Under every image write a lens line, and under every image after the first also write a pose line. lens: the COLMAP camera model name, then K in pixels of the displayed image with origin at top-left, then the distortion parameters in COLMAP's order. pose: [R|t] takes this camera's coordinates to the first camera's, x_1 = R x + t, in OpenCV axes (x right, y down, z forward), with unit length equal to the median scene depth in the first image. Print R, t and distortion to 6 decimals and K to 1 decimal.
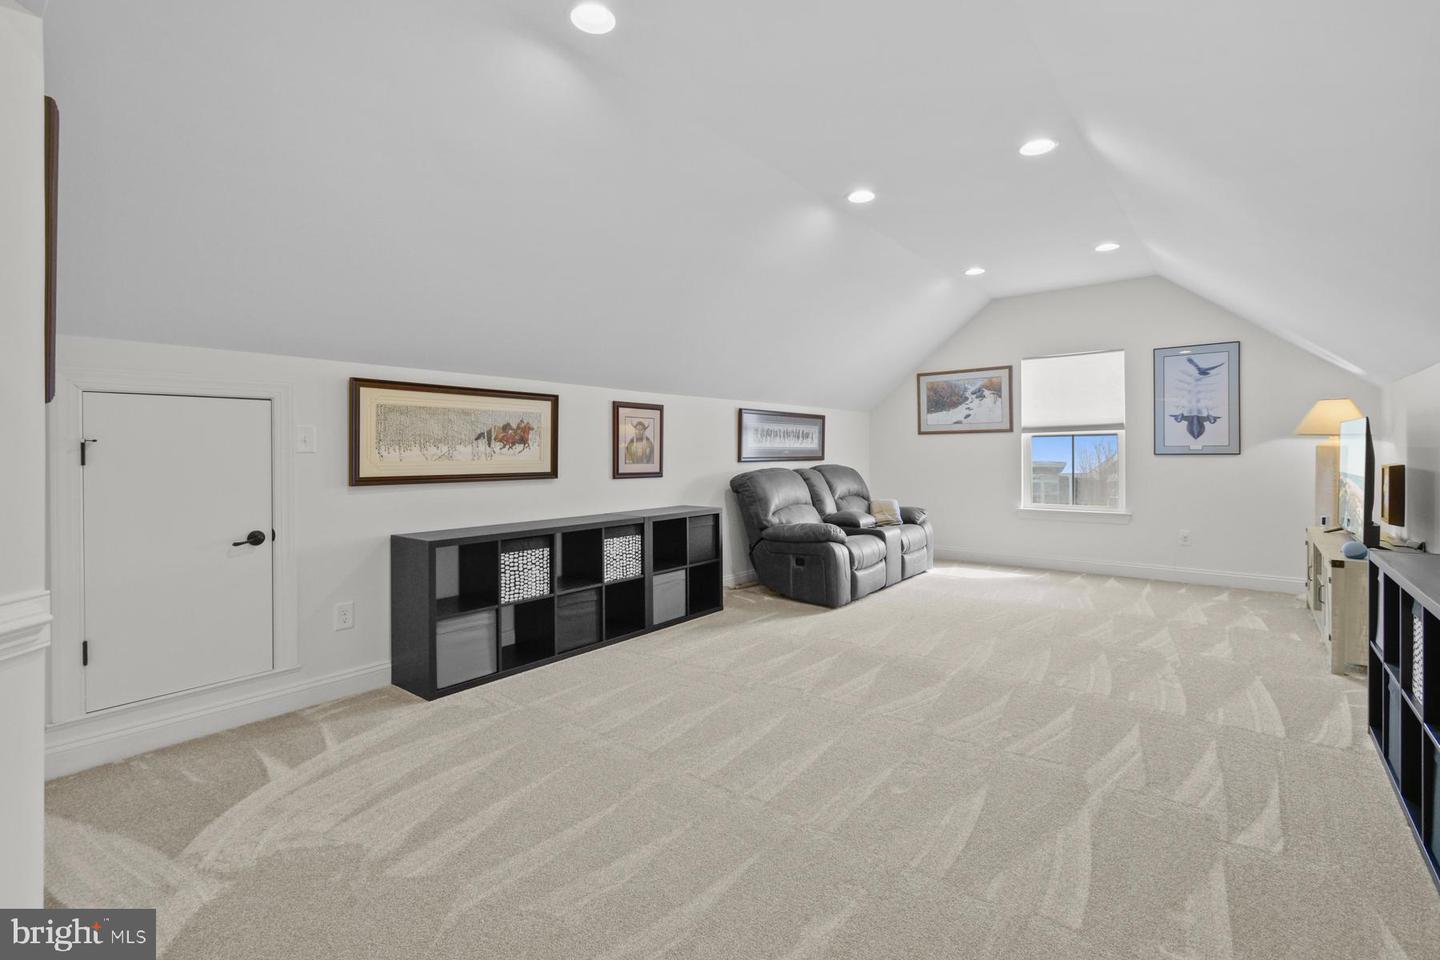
lens RADIAL K [[655.6, 0, 731.0], [0, 655.6, 451.9], [0, 0, 1]] dist [0.010288, -0.004198]
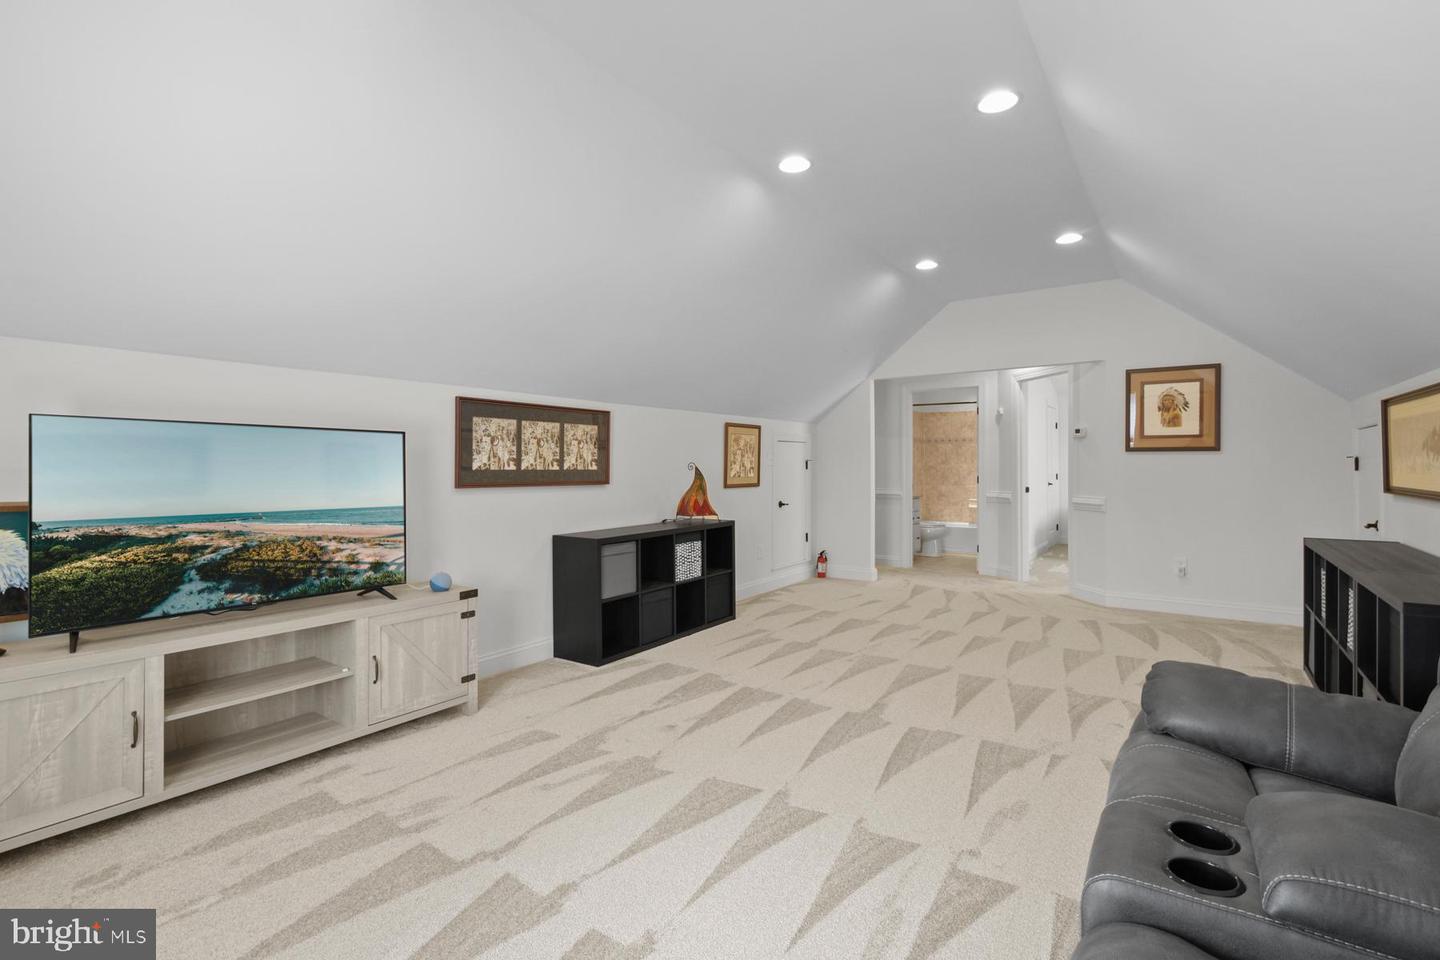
lens RADIAL K [[655.6, 0, 729.0], [0, 655.6, 468.3], [0, 0, 1]] dist [0.010288, -0.004198]
pose [[-0.998429, 0.008533, -0.055384, 0.537843], [0.008053, 0.999928, 0.008879, -0.009196], [0.055456, 0.008419, -0.998426, 1.746316]]
